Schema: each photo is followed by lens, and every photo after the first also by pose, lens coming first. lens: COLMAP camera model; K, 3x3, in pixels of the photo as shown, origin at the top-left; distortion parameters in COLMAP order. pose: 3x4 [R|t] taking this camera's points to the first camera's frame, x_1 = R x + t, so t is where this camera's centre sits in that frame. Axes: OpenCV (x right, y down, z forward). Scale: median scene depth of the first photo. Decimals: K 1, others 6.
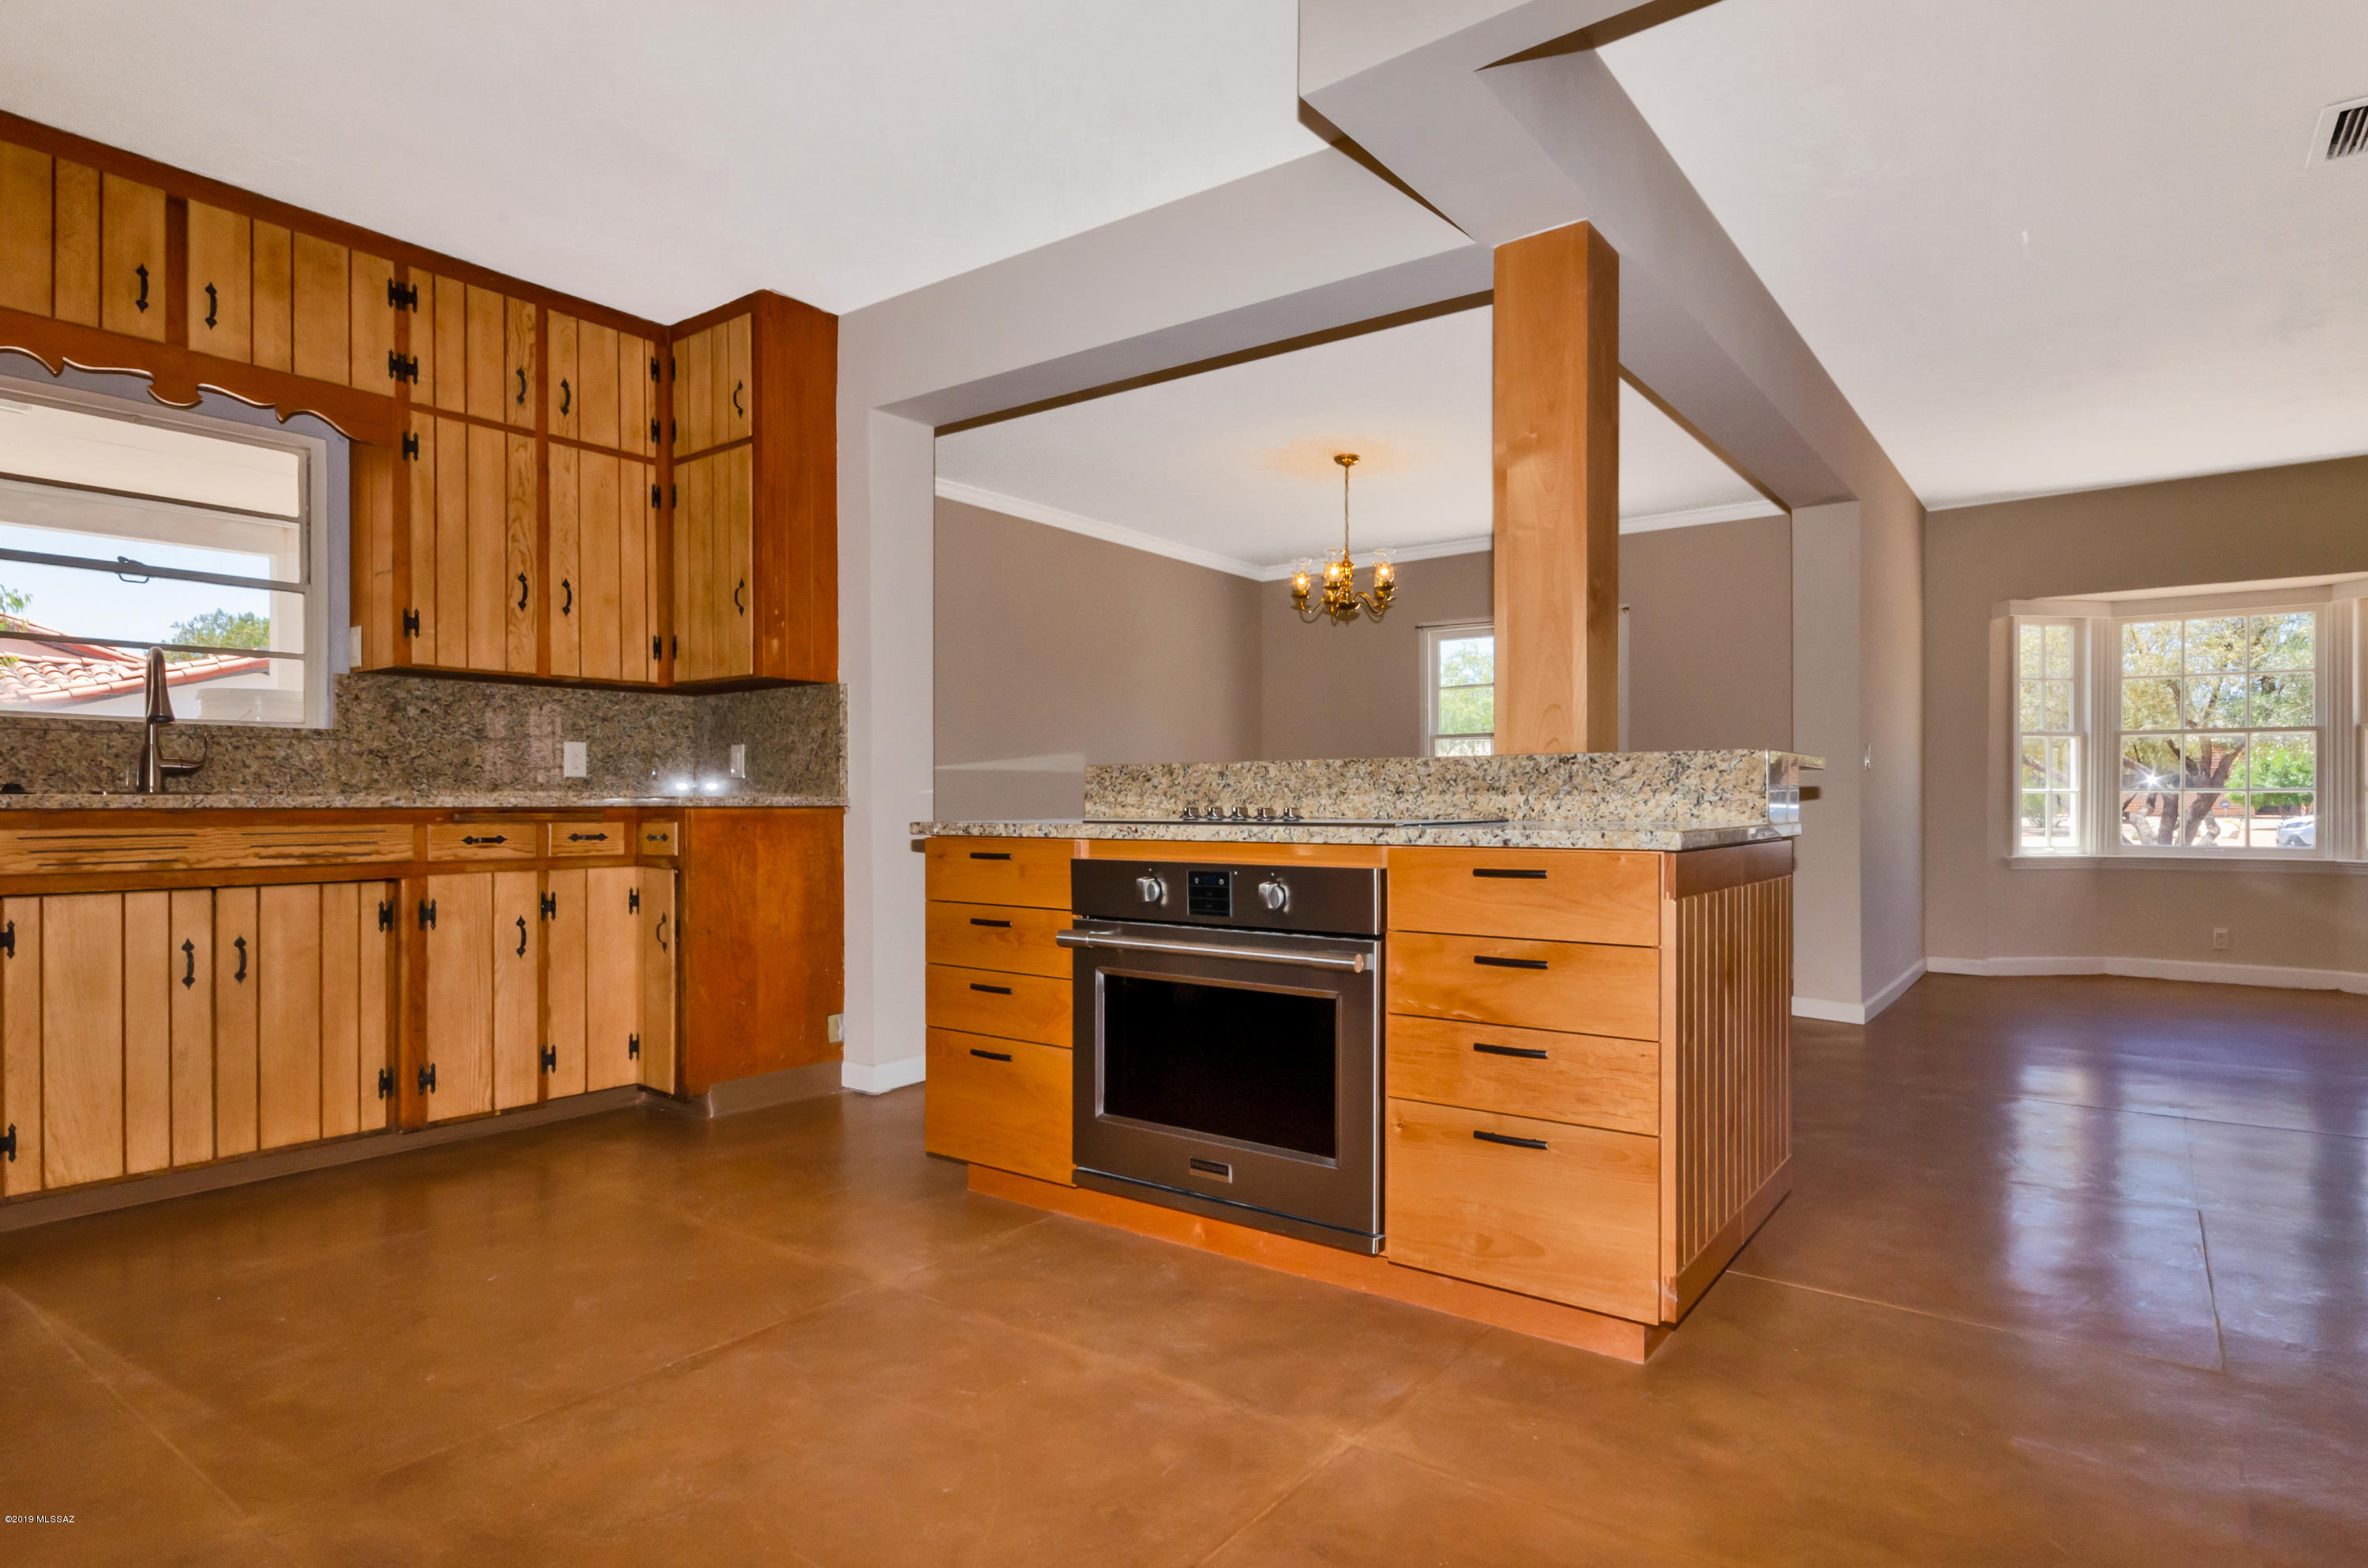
lens RADIAL K [[1268.5, 0, 1190.0], [0, 1268.5, 799.8], [0, 0, 1]] dist [-0.002645, -0.000395]
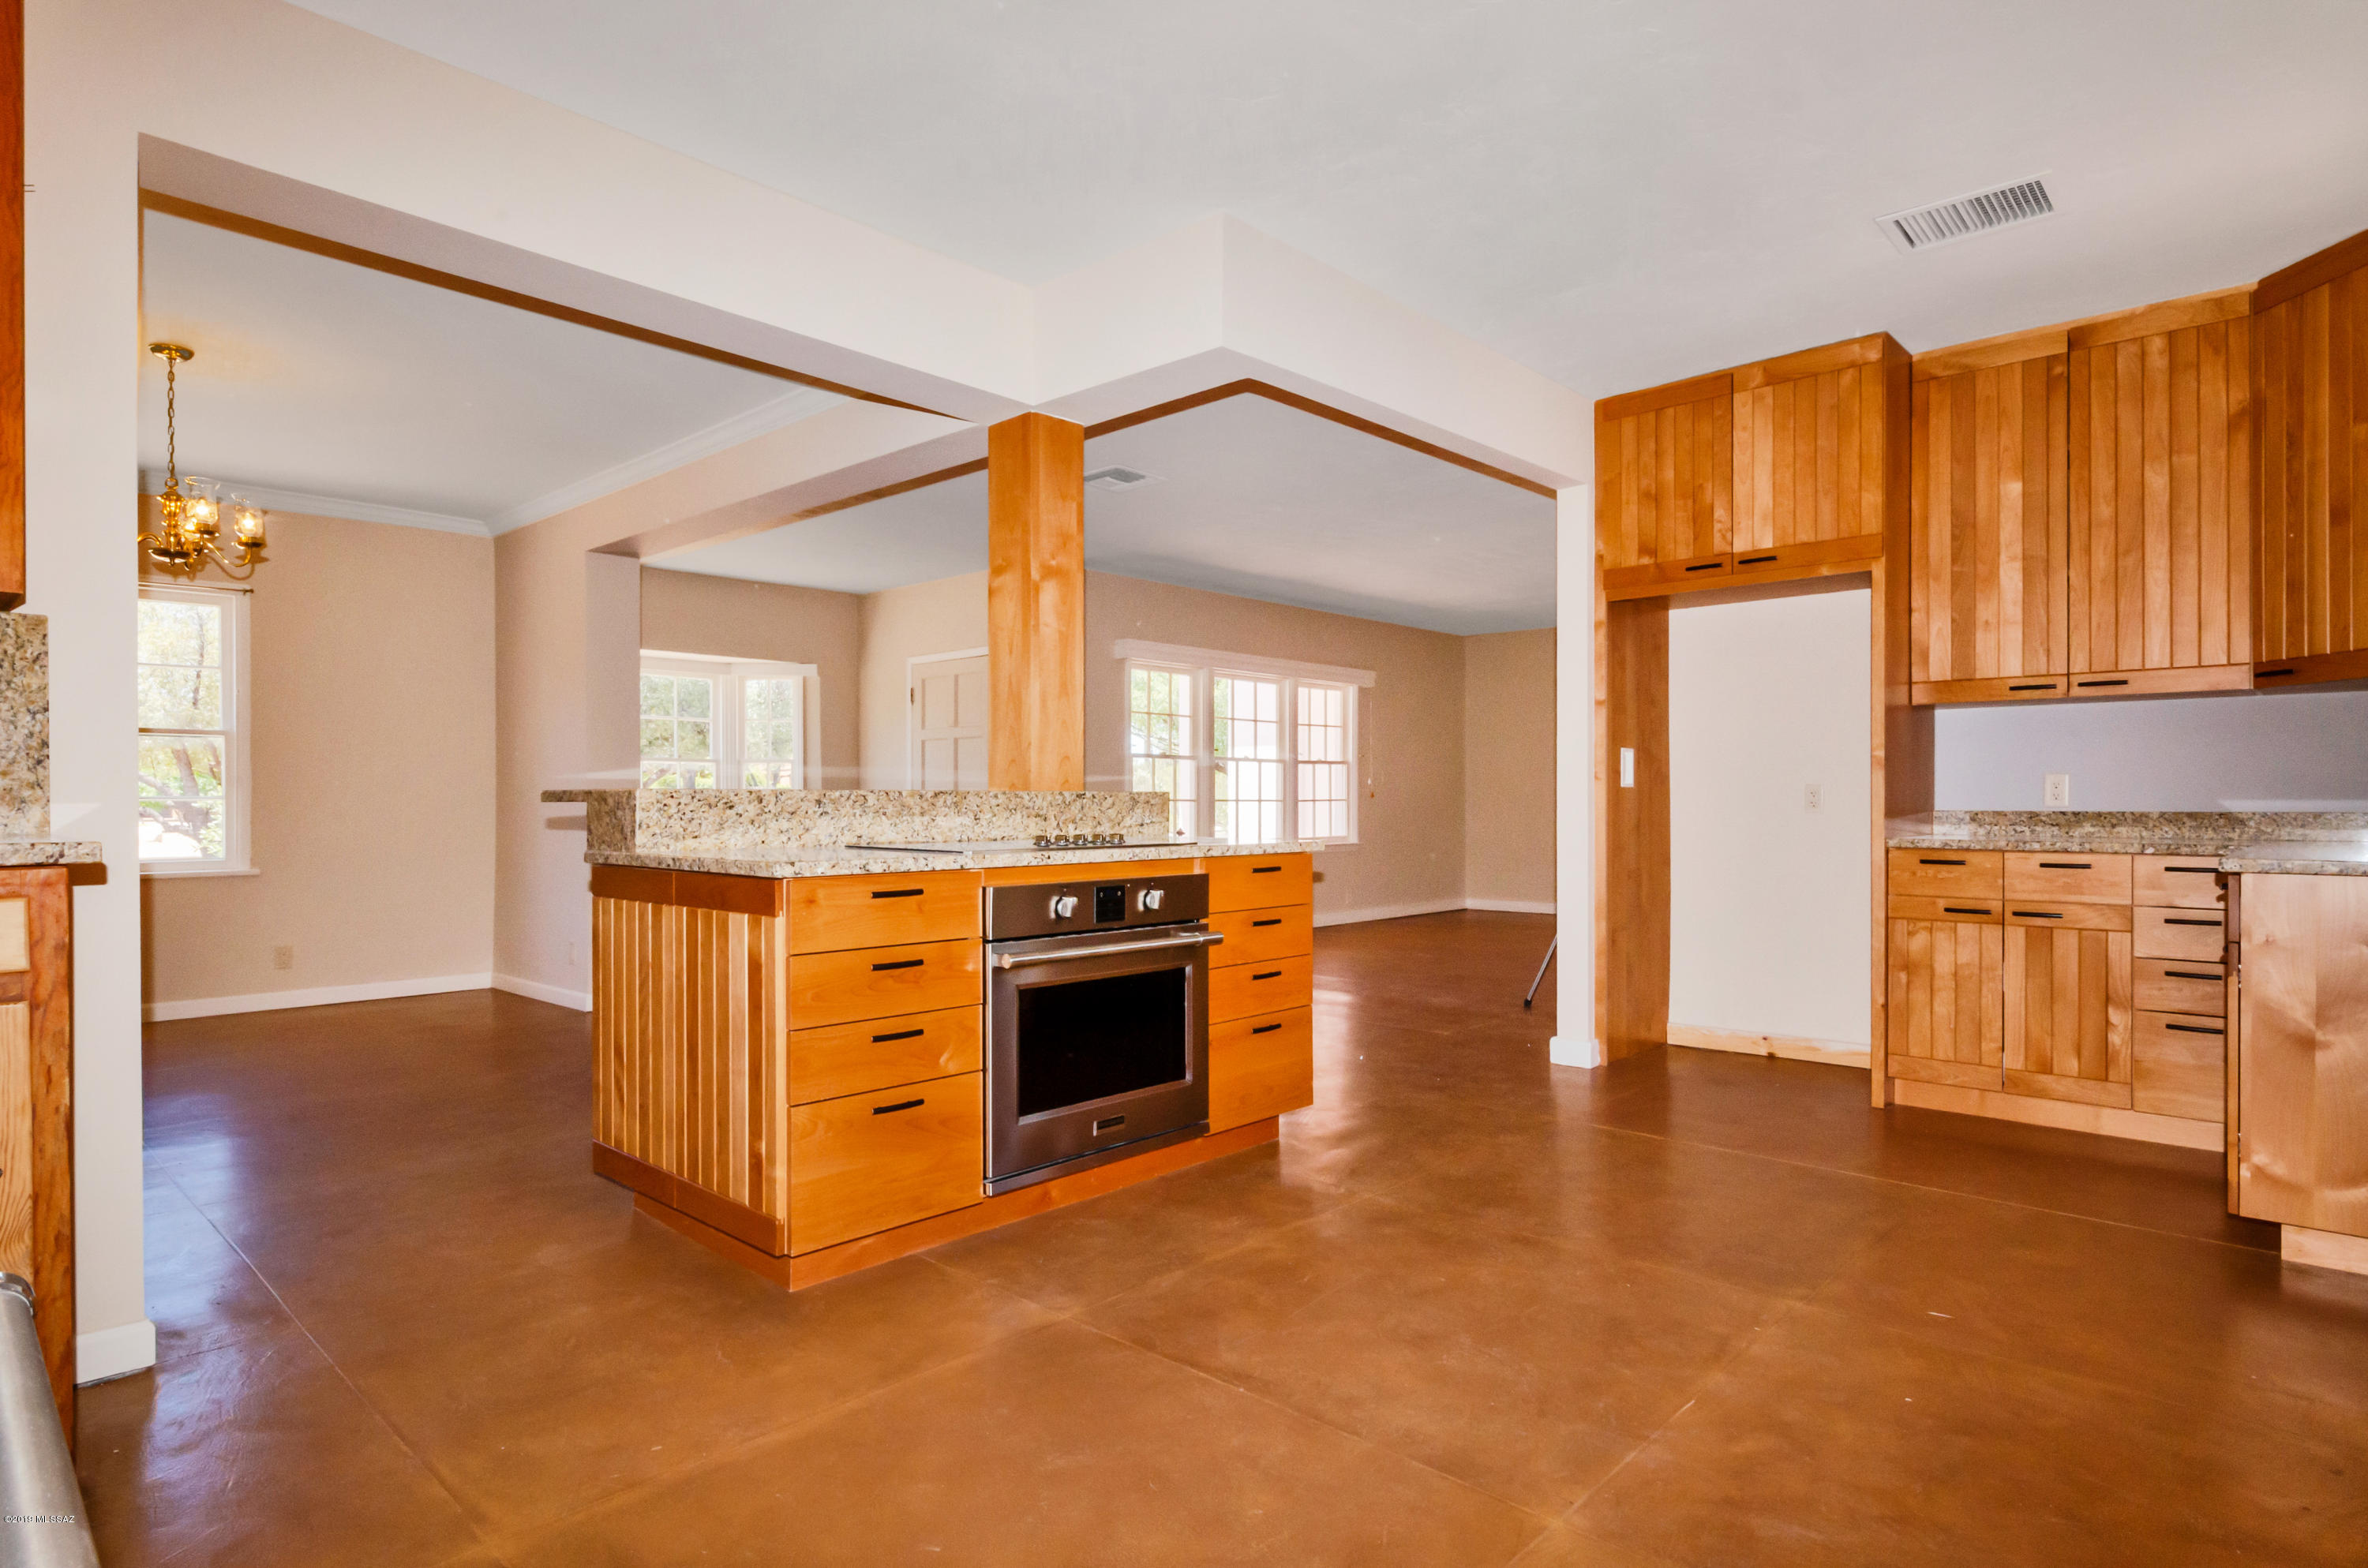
lens RADIAL K [[1268.5, 0, 1190.0], [0, 1268.5, 799.8], [0, 0, 1]] dist [-0.002645, -0.000395]
pose [[0.104763, 0.001849, 0.994496, -1.486804], [-0.001019, 0.999998, -0.001752, -0.032510], [-0.994497, -0.000830, 0.104764, 0.964128]]
